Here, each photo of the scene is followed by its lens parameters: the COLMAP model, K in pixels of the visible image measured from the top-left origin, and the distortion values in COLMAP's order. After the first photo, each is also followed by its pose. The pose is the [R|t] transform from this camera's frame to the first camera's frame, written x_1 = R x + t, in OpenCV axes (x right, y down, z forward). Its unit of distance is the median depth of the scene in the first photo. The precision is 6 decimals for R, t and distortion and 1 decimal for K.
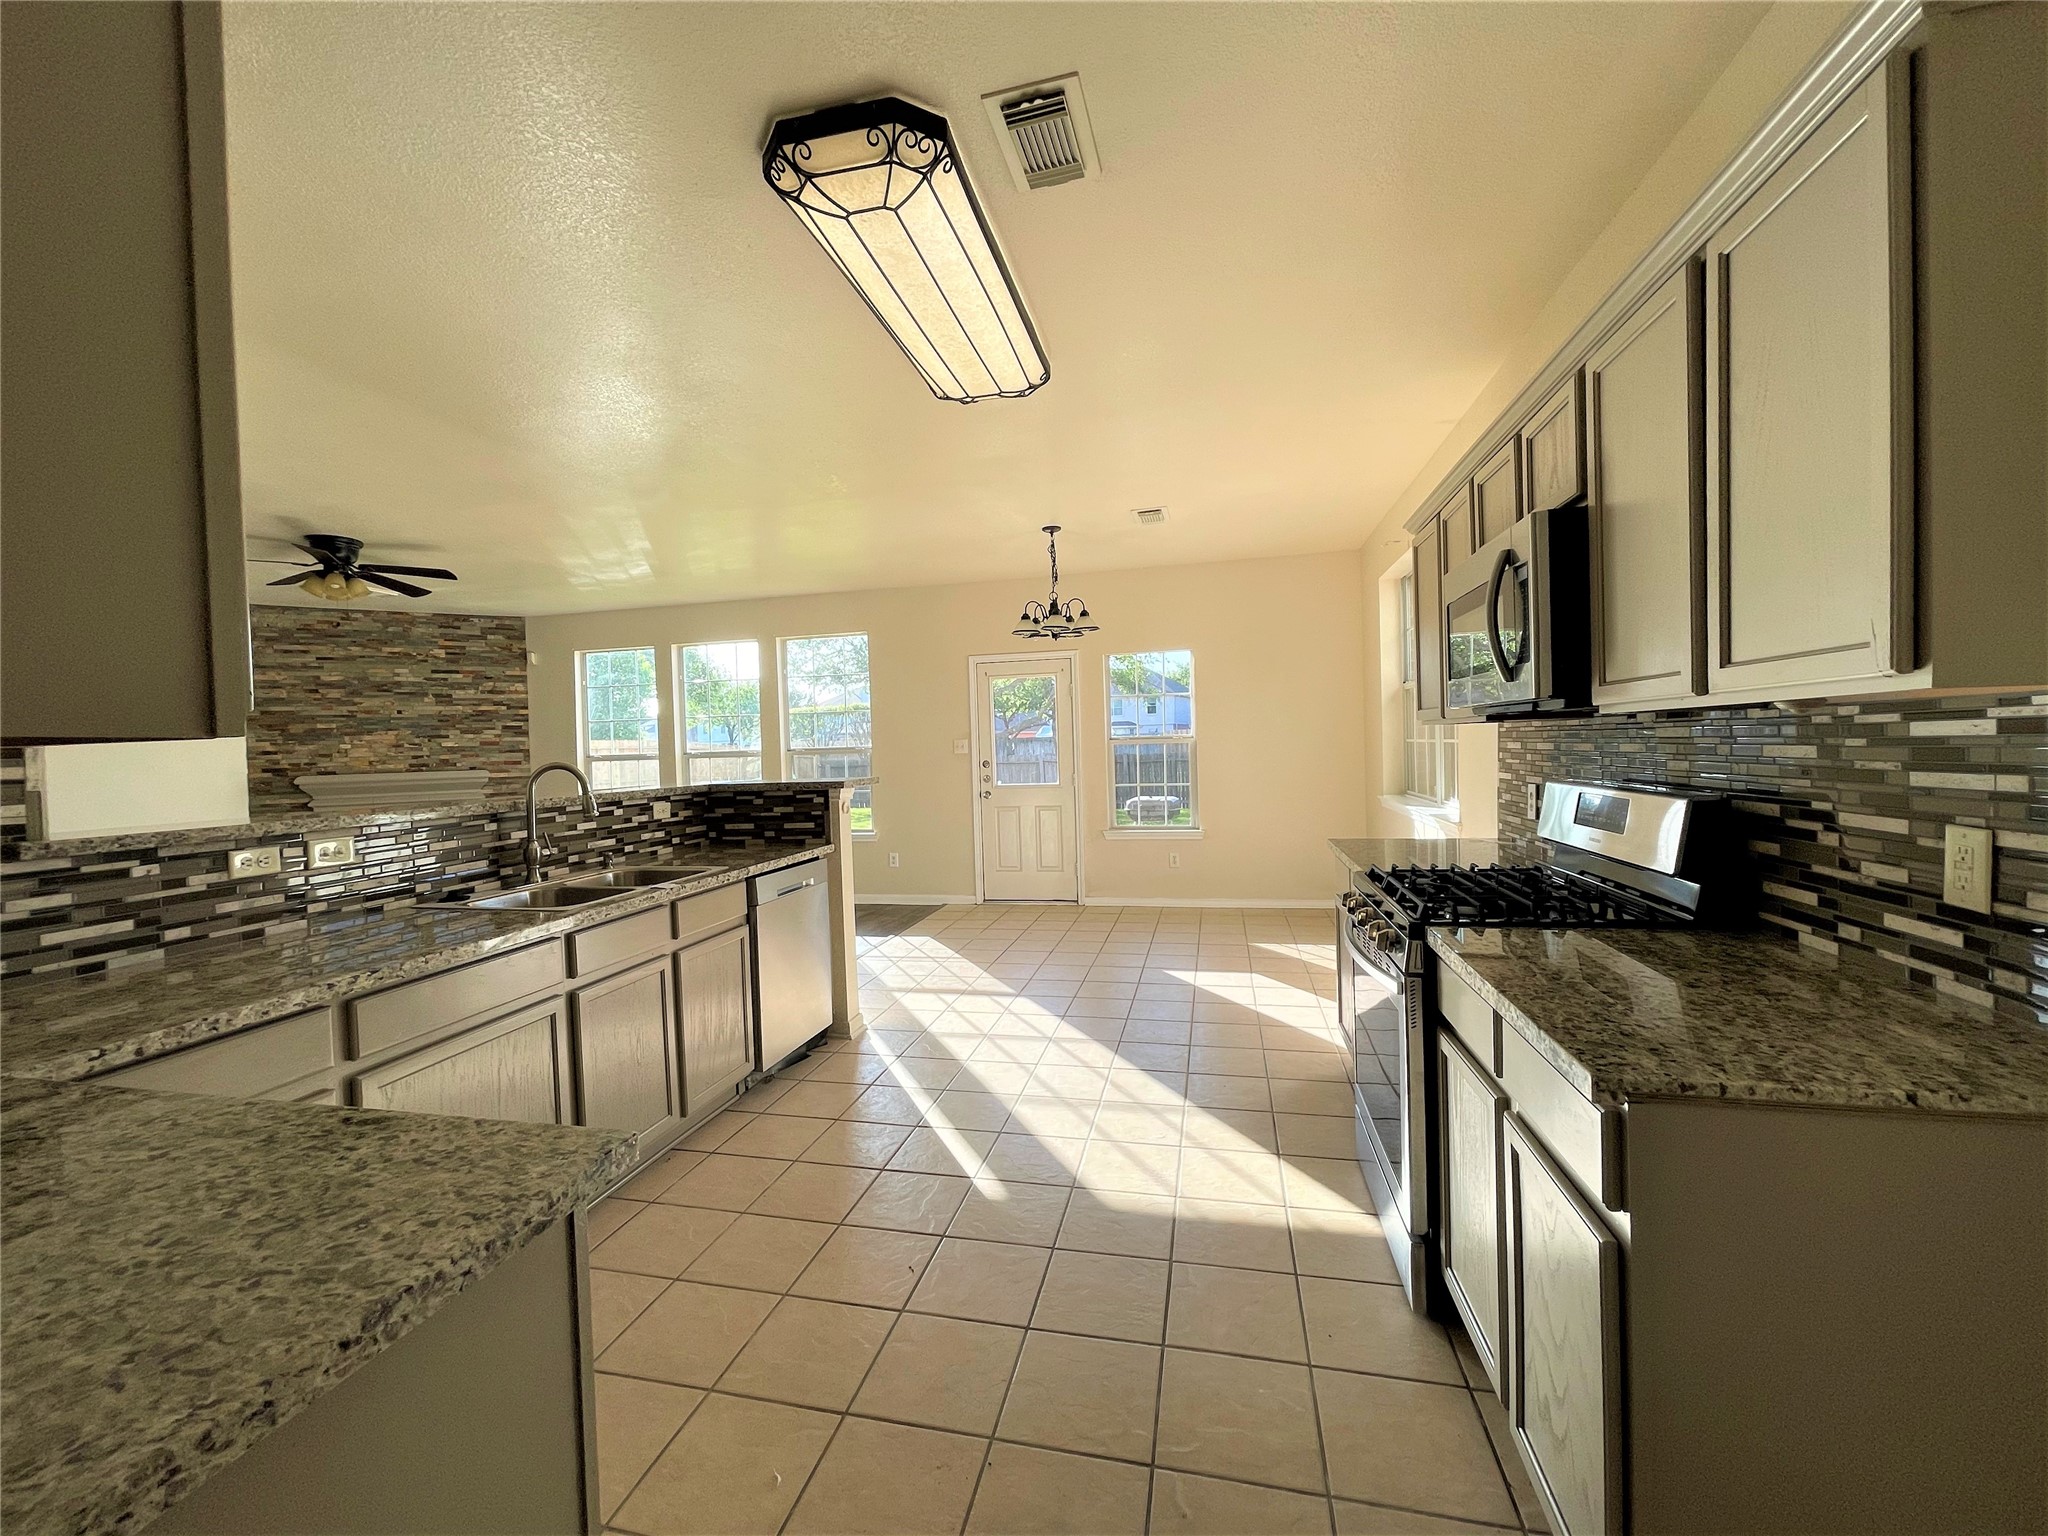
lens RADIAL K [[821.8, 0, 1024.0], [0, 821.8, 768.0], [0, 0, 1]] dist [0.001236, -0.000020]
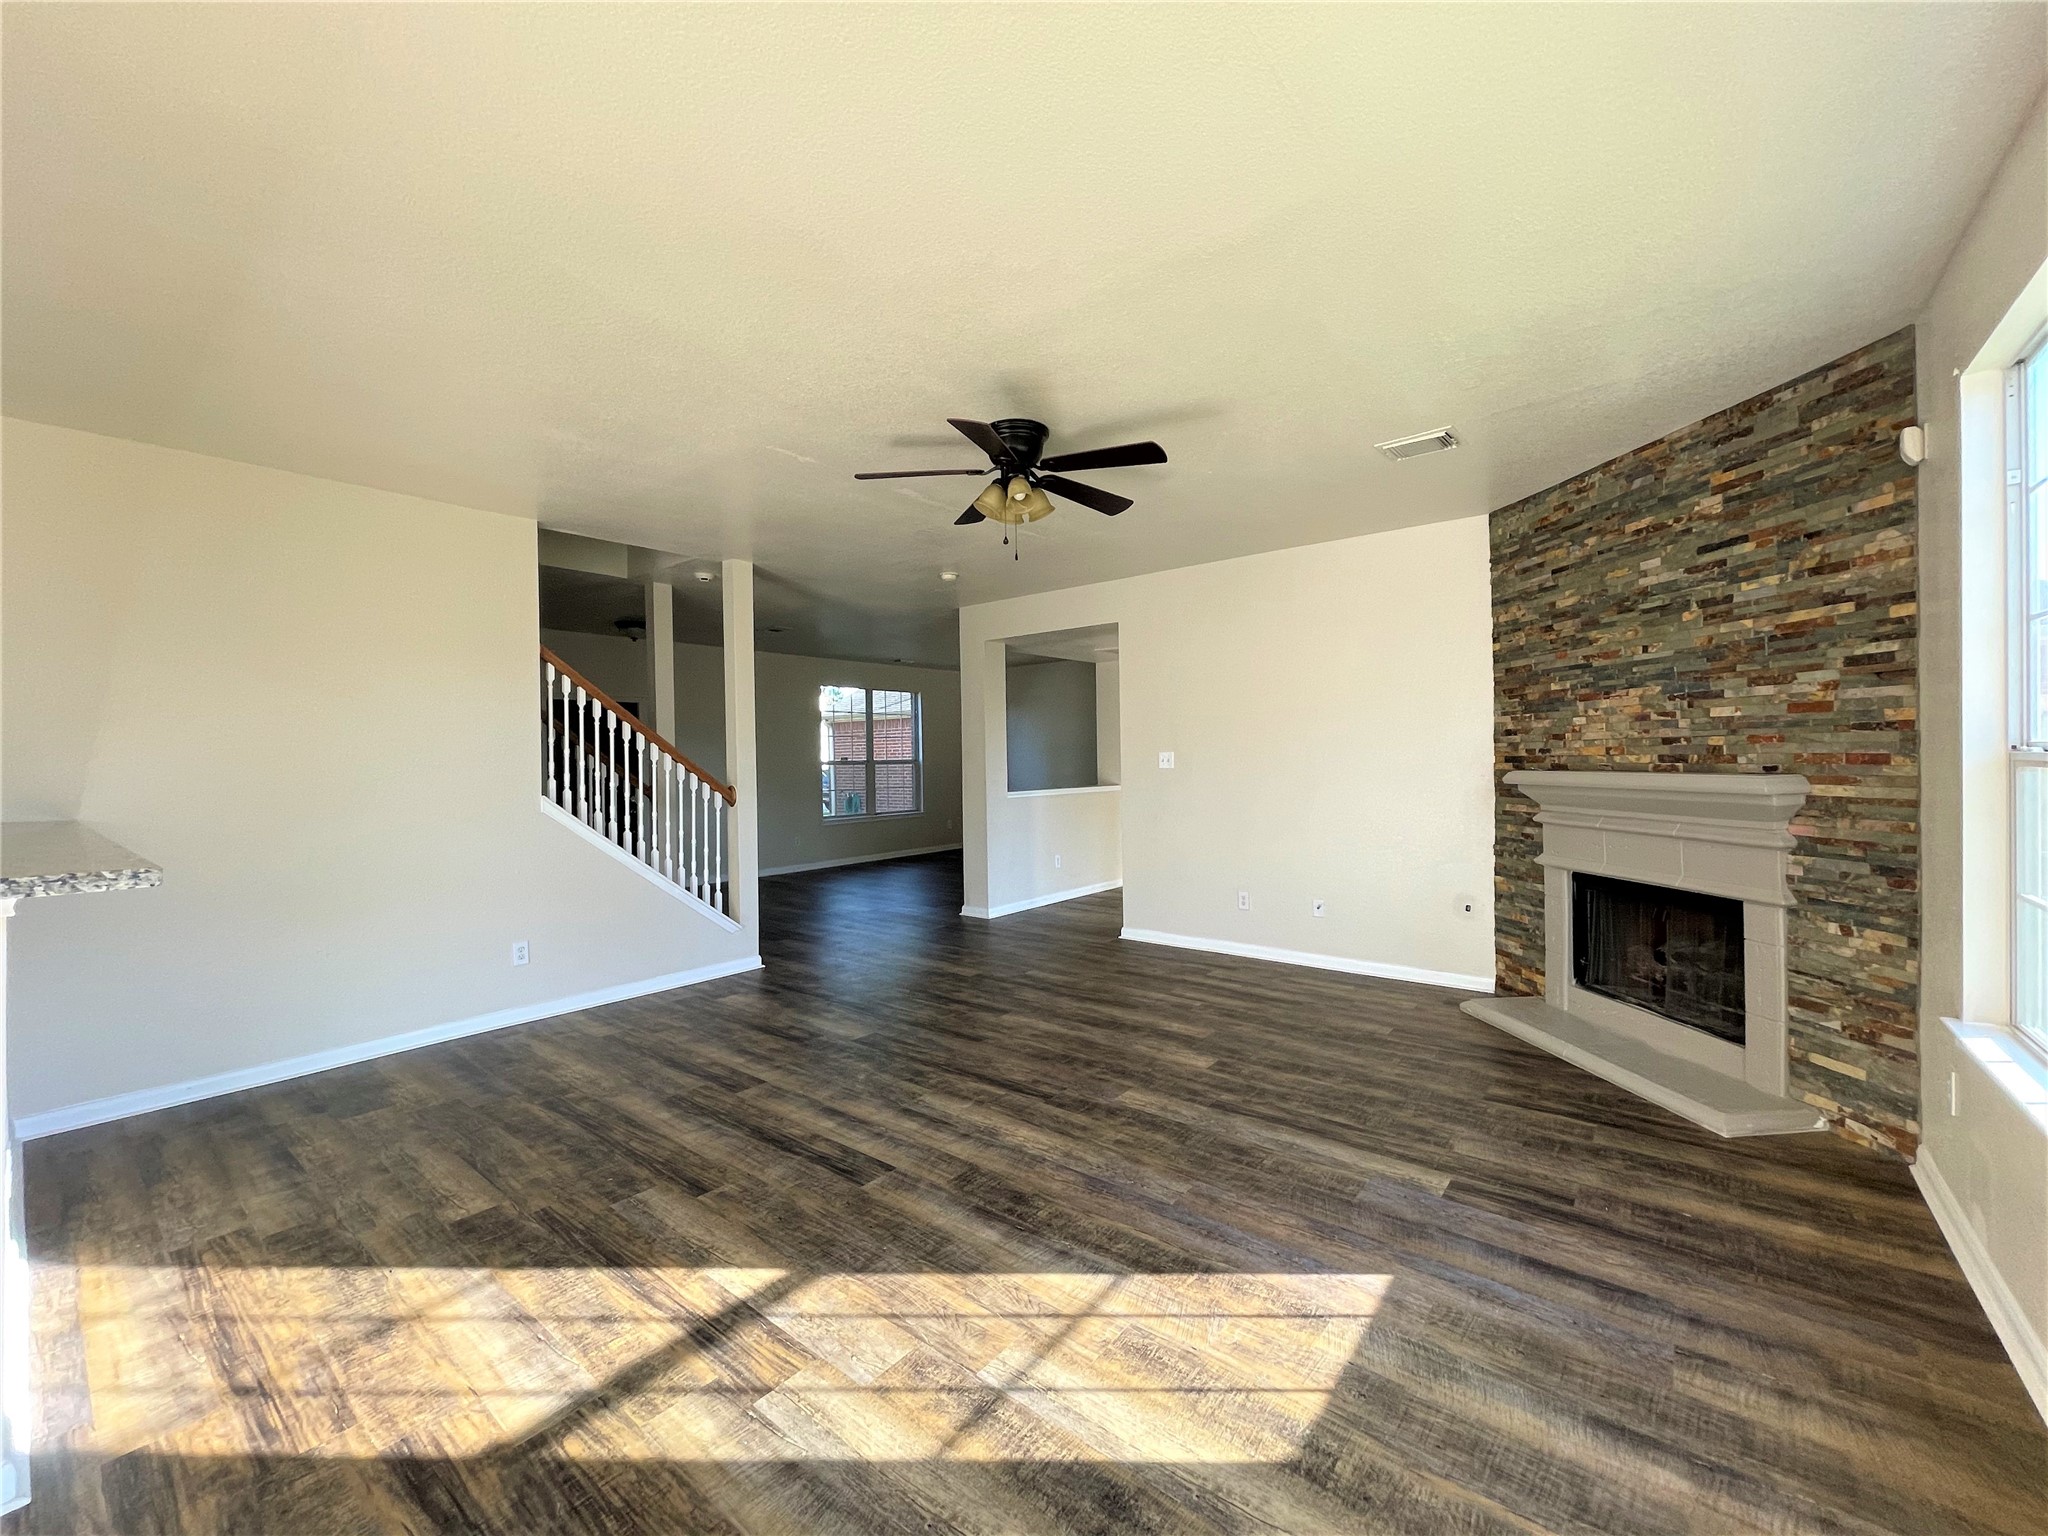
lens RADIAL K [[821.8, 0, 1024.0], [0, 821.8, 768.0], [0, 0, 1]] dist [0.001236, -0.000020]
pose [[-0.431188, 0.047174, -0.901028, -0.149902], [0.002146, 0.998683, 0.051259, -0.022780], [0.902259, 0.020169, -0.430722, 0.872203]]
